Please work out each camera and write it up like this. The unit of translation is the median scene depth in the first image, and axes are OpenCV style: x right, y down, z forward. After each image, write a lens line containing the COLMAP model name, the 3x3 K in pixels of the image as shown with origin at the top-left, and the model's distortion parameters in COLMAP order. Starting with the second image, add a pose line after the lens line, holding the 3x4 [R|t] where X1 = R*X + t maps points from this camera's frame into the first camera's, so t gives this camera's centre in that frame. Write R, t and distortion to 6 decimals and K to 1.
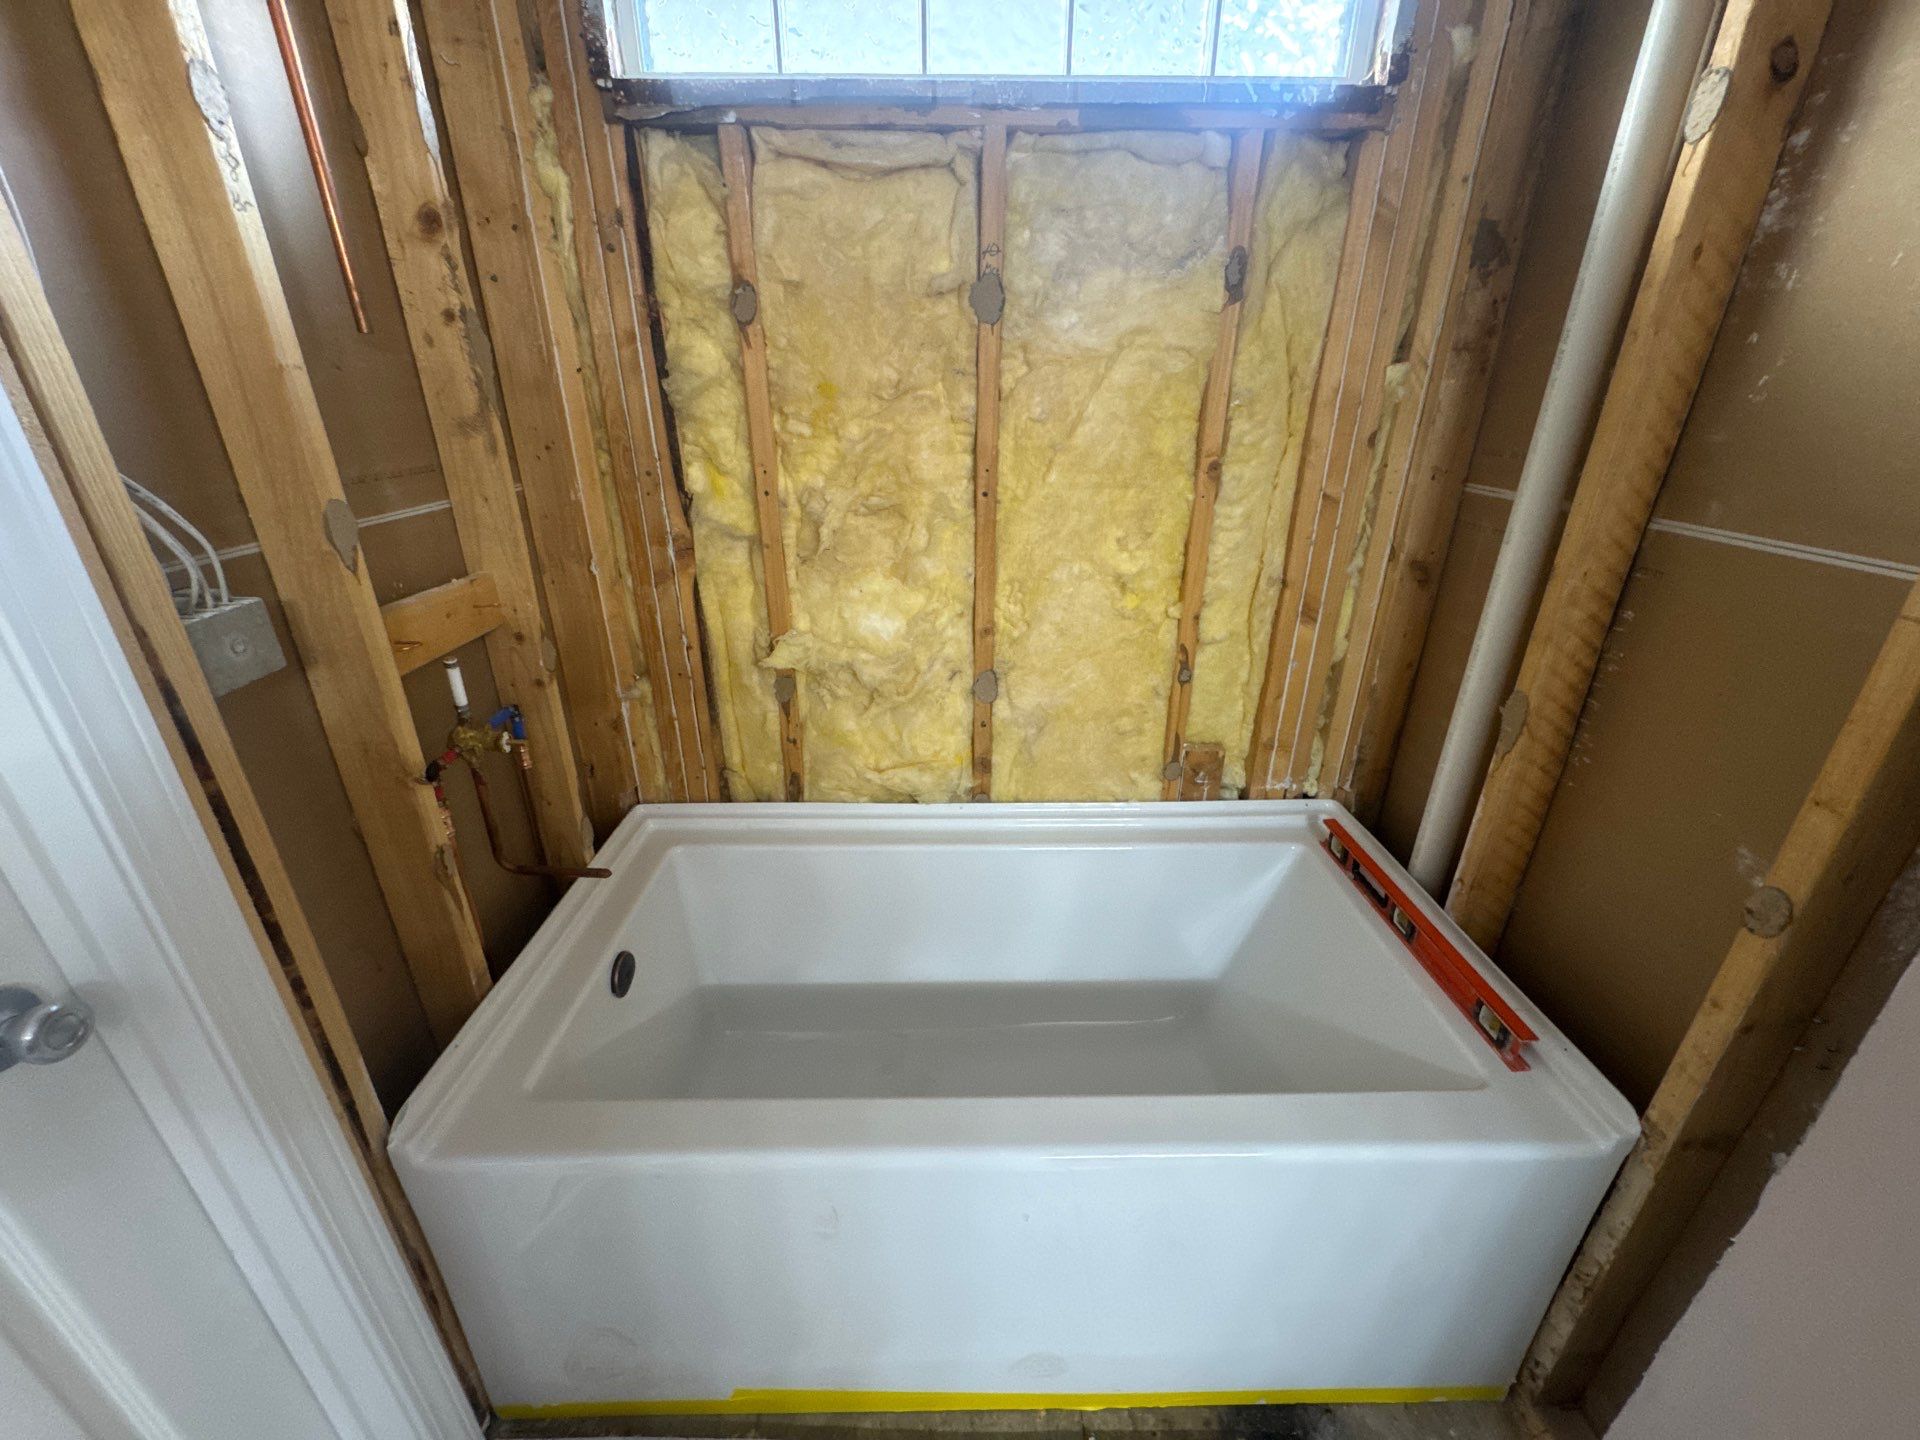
lens RADIAL K [[760.1, 0, 958.9], [0, 760.1, 719.0], [0, 0, 1]] dist [-0.008053, 0.001136]
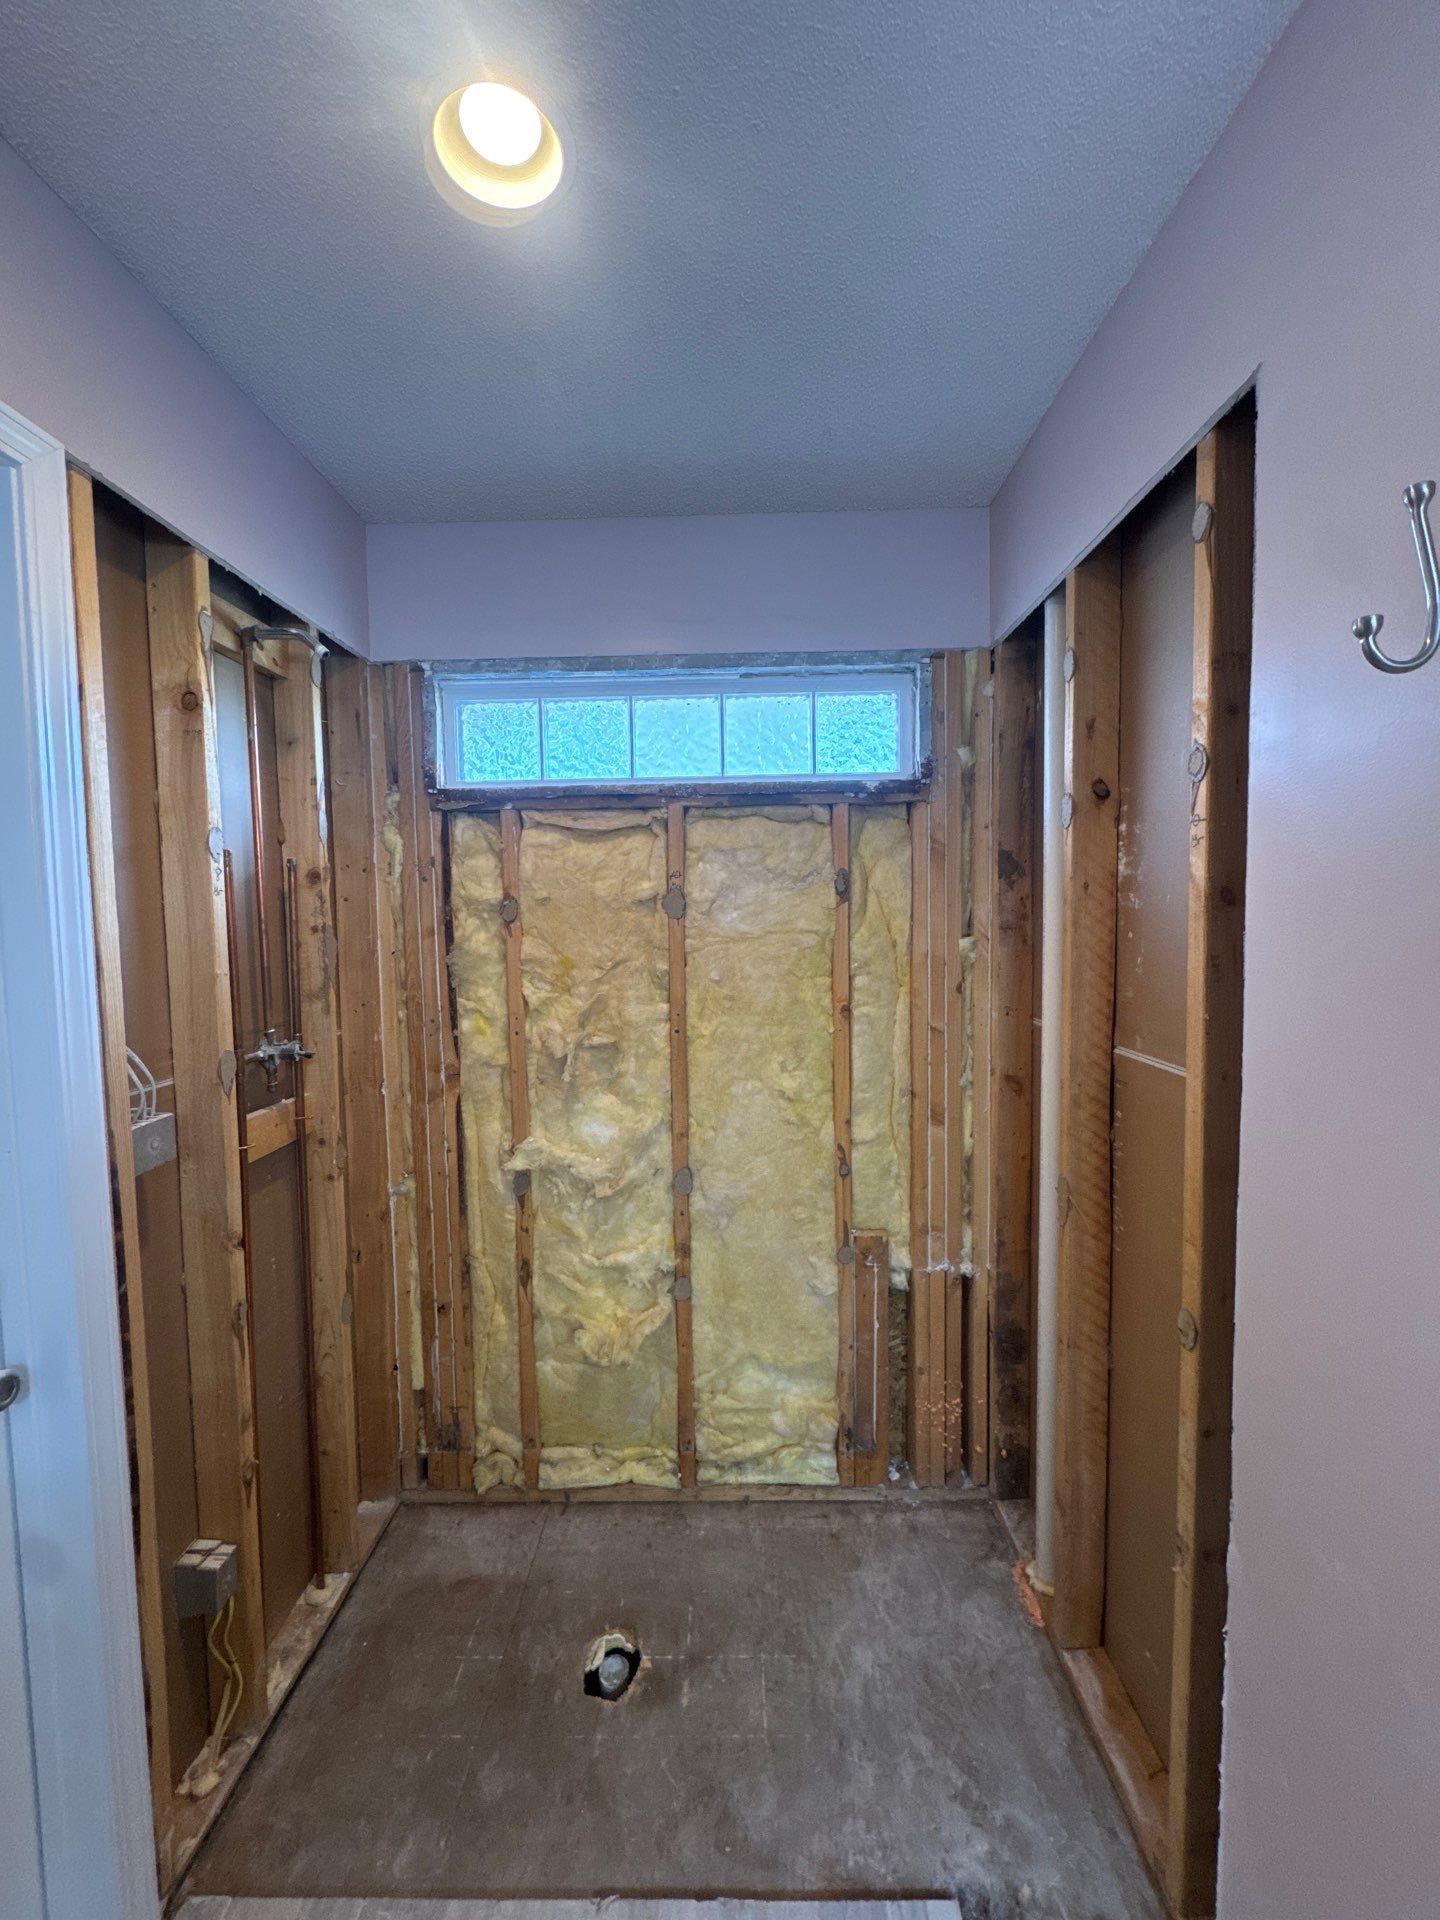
lens RADIAL K [[760.1, 0, 719.4], [0, 760.1, 960.8], [0, 0, 1]] dist [-0.008053, 0.001136]
pose [[0.999418, -0.018505, -0.028660, 0.161461], [0.007469, 0.938404, -0.345460, 0.057307], [0.033287, 0.345045, 0.937996, -0.331843]]
